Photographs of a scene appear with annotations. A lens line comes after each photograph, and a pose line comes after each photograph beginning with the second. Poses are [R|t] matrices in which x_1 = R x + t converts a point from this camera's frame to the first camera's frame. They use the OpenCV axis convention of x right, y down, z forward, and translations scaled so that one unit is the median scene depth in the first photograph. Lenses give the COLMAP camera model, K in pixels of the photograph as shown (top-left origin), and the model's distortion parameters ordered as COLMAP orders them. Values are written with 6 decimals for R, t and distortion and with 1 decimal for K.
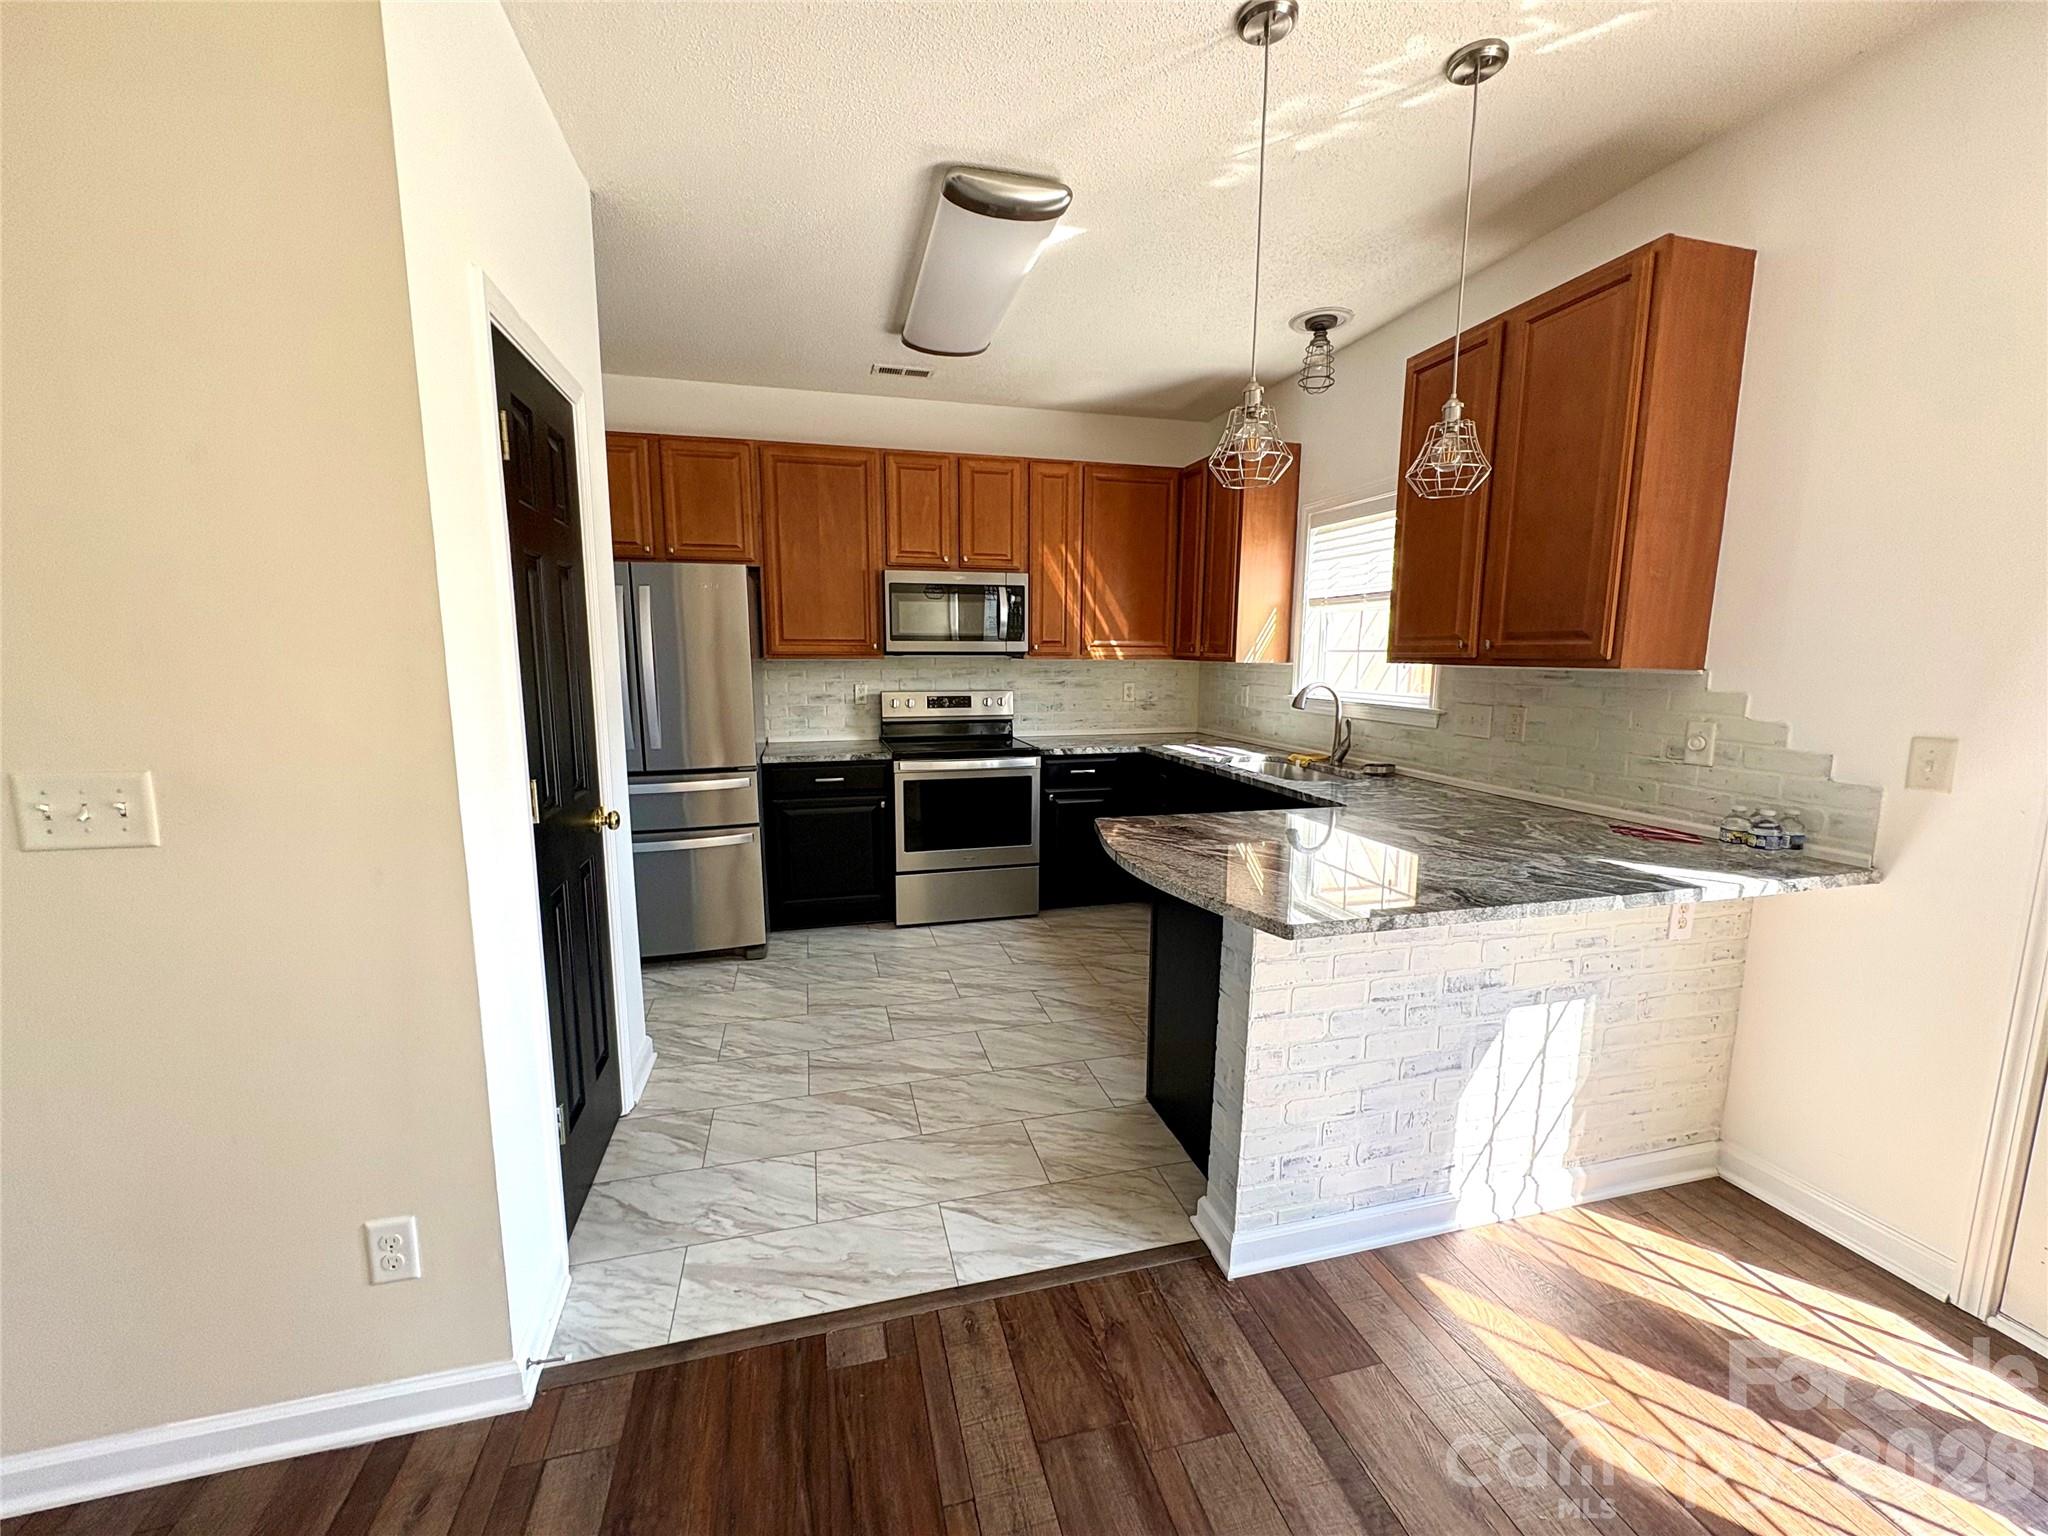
lens RADIAL K [[813.5, 0, 1022.8], [0, 813.5, 763.7], [0, 0, 1]] dist [-0.000939, 0.000088]
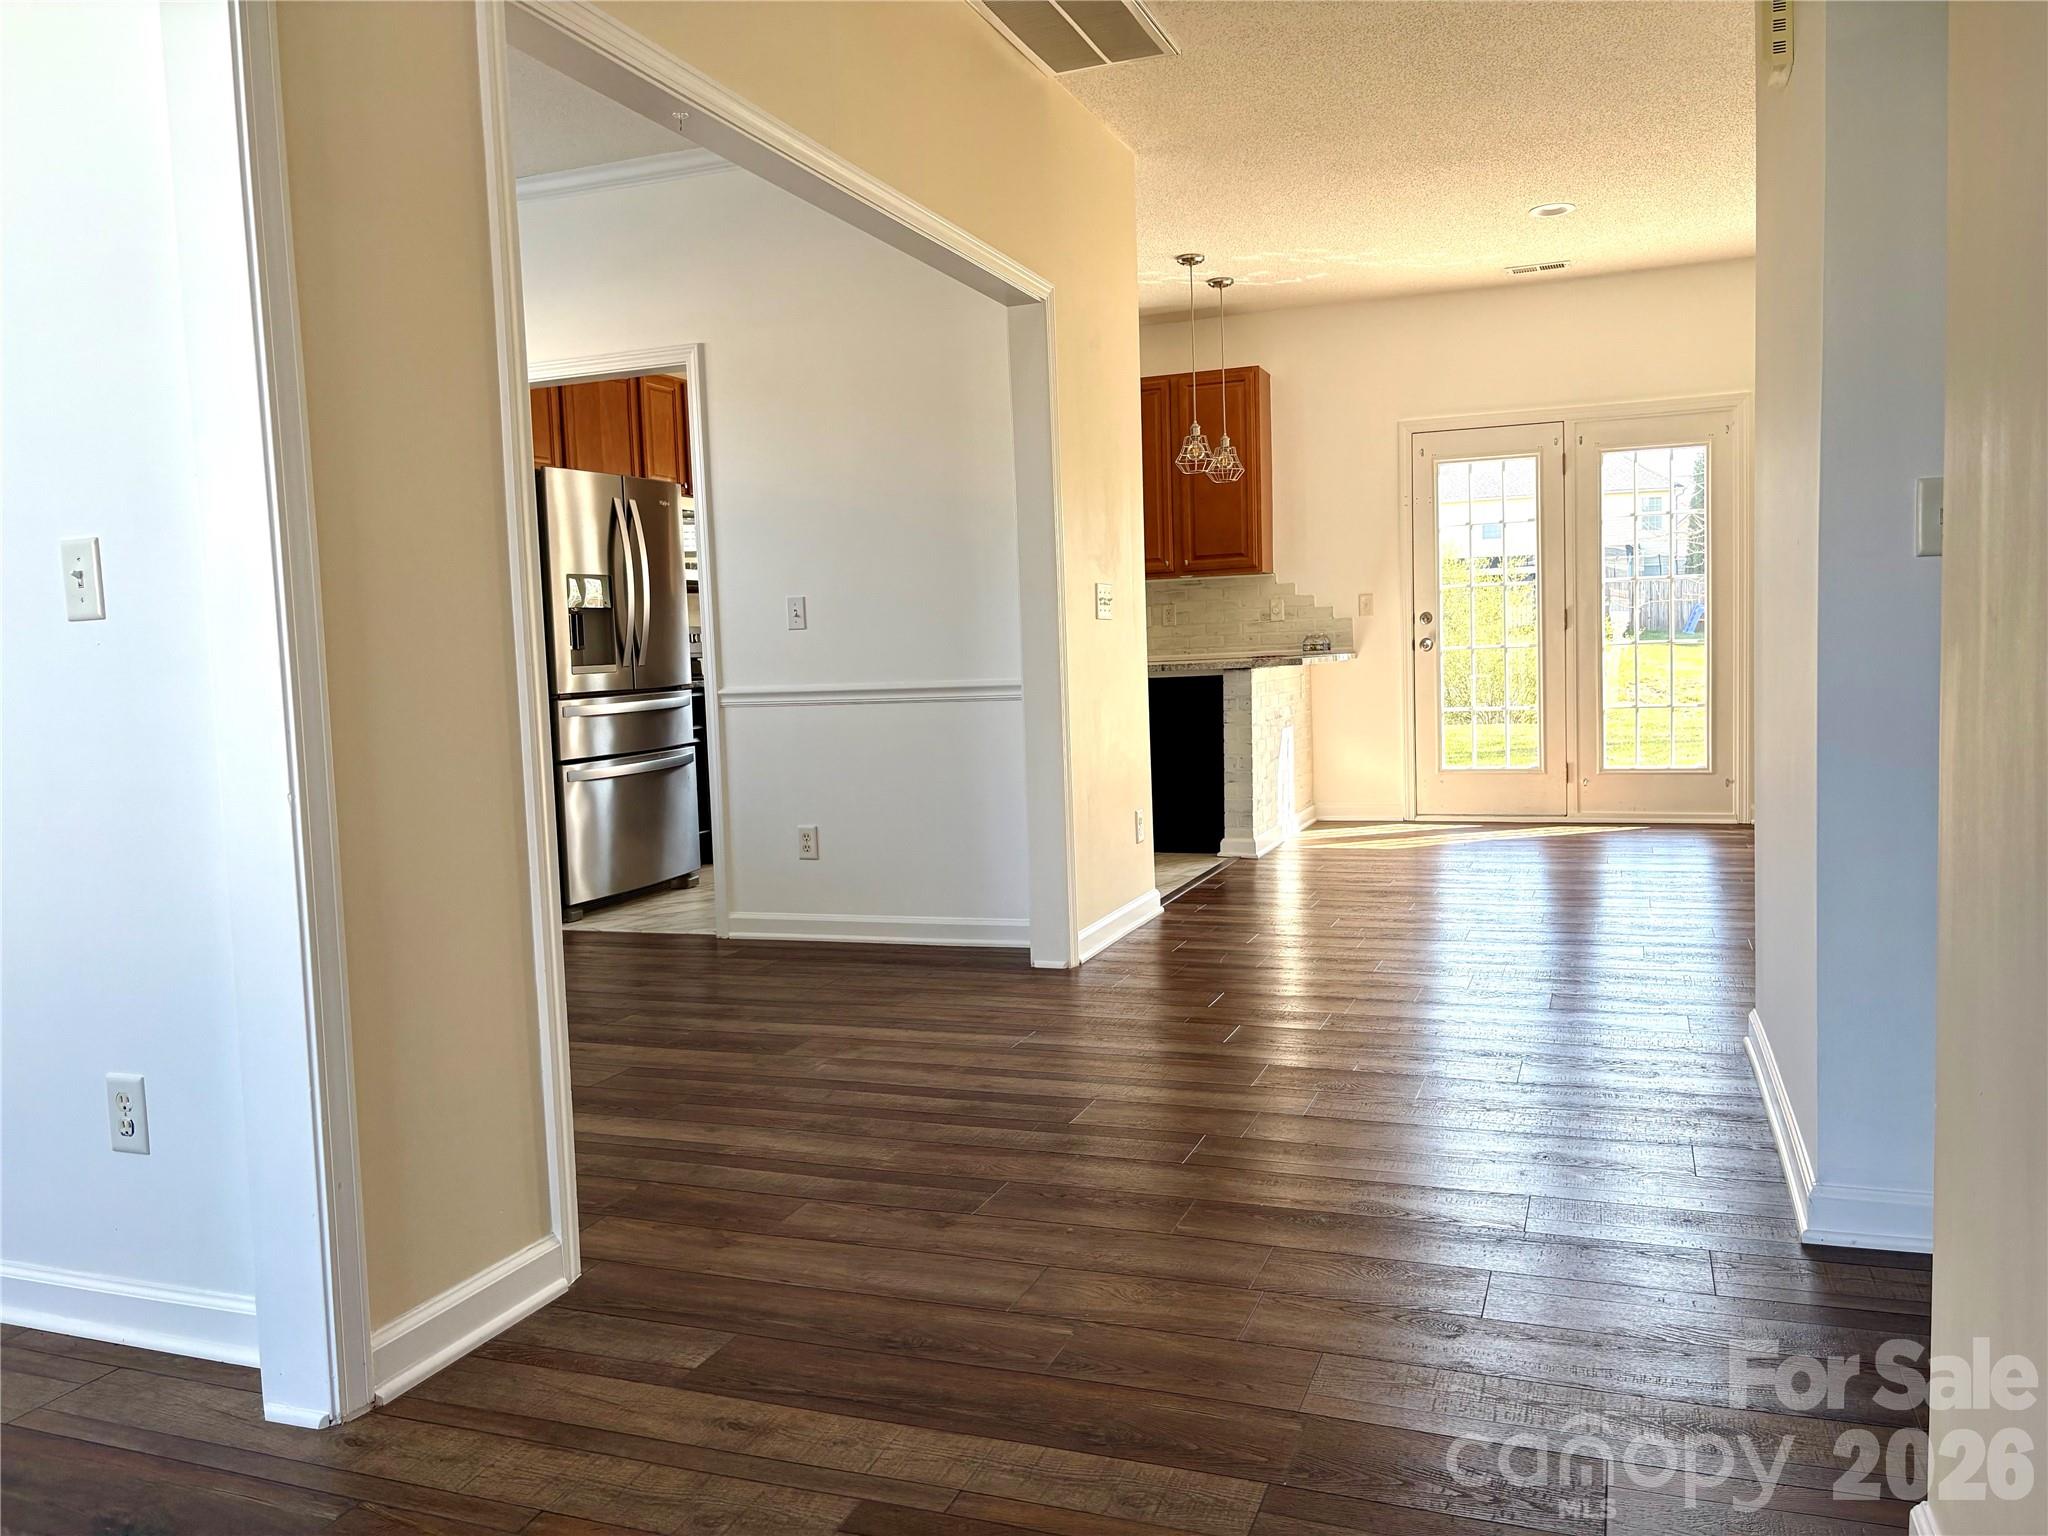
lens RADIAL K [[1543.0, 0, 1024.0], [0, 1543.0, 768.0], [0, 0, 1]] dist [0.045425, -0.052560]
pose [[0.584706, -0.088524, 0.806401, -2.291130], [0.148705, 0.988881, 0.000733, 0.229922], [-0.797500, 0.119487, 0.591369, -0.610533]]
